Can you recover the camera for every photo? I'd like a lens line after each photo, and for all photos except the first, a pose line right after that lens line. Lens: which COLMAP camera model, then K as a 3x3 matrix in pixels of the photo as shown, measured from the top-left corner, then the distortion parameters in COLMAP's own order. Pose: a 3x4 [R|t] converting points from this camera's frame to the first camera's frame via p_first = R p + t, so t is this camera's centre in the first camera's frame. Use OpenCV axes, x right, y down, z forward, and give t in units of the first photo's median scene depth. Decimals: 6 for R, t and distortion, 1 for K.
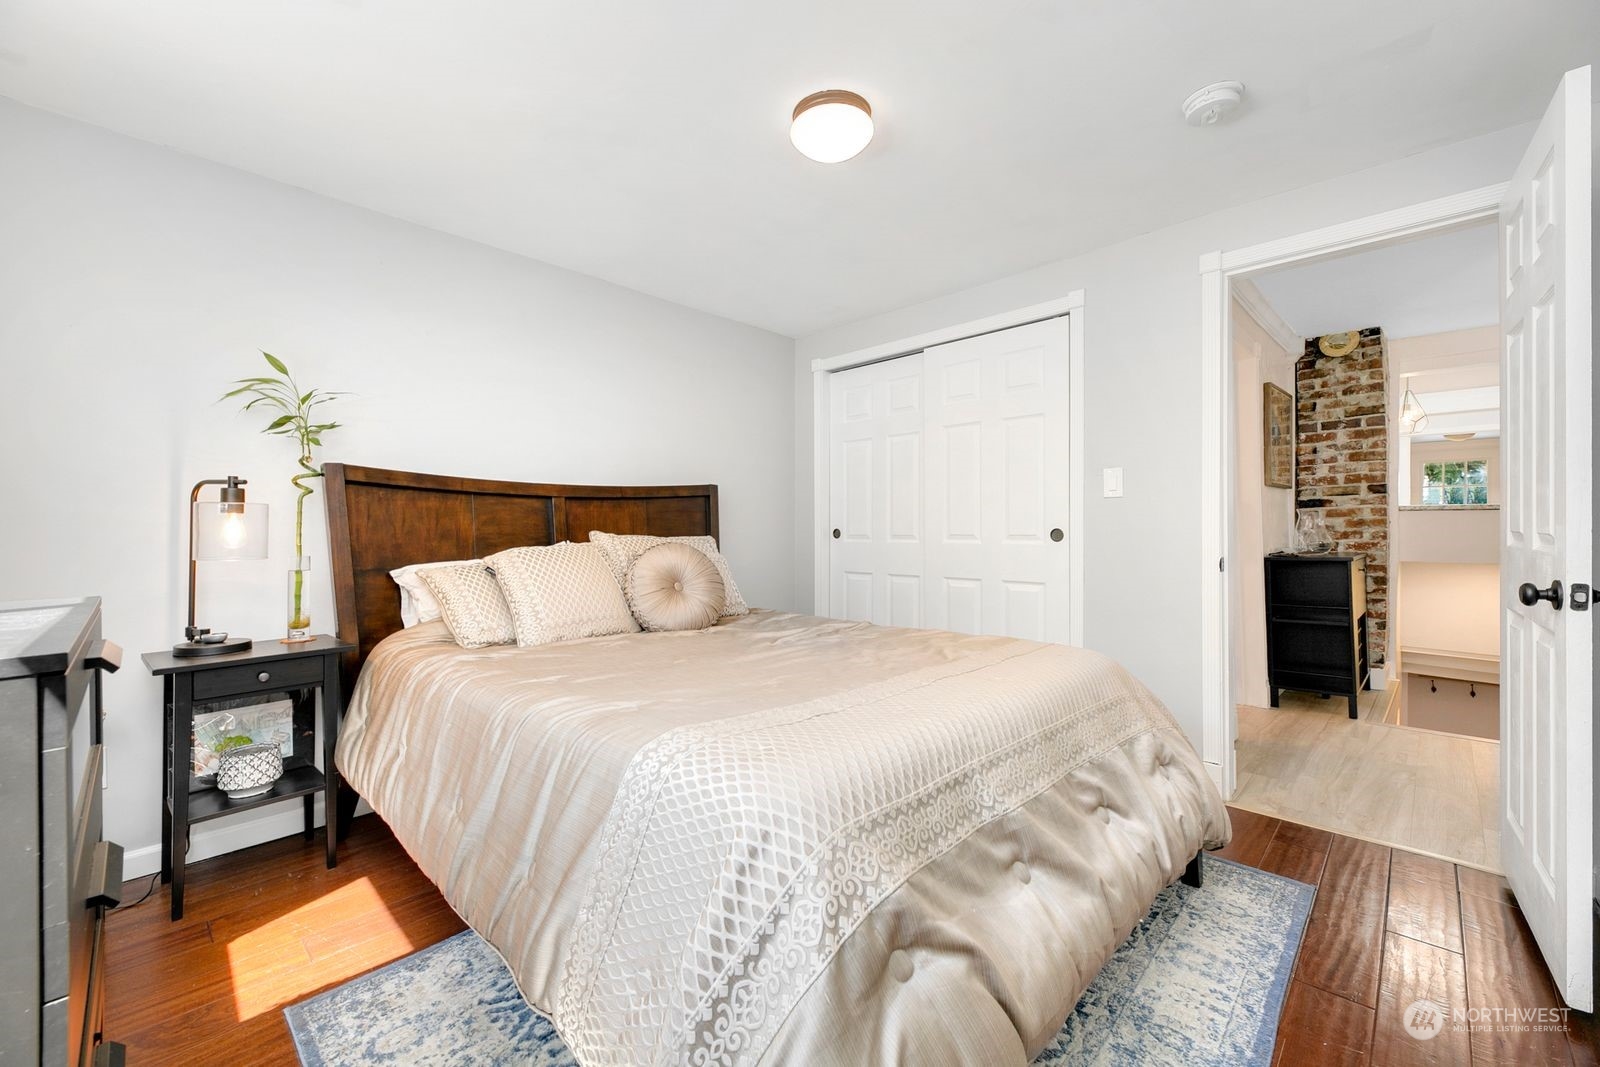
lens RADIAL K [[653.1, 0, 795.9], [0, 653.1, 530.0], [0, 0, 1]] dist [-0.000738, 0.000026]
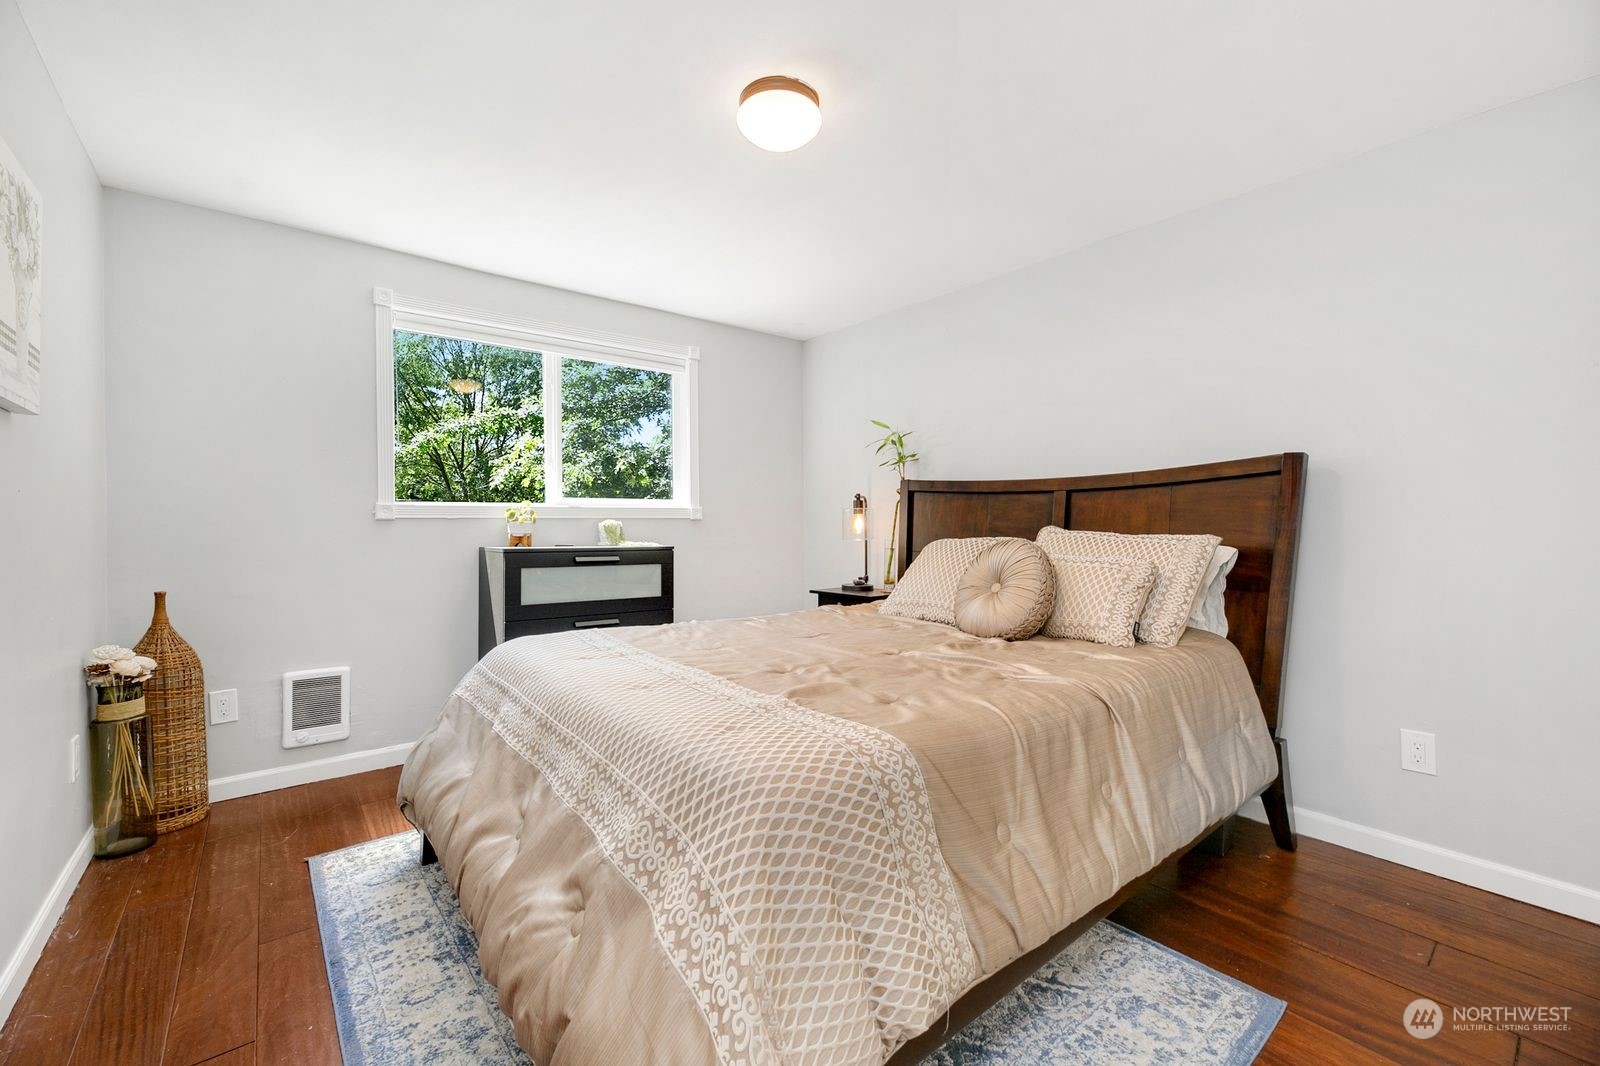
lens RADIAL K [[653.1, 0, 795.9], [0, 653.1, 524.6], [0, 0, 1]] dist [-0.000738, 0.000026]
pose [[-0.116380, 0.006039, -0.993186, 0.825114], [-0.002499, 0.999977, 0.006373, -0.006596], [0.993202, 0.003223, -0.116362, 0.912969]]
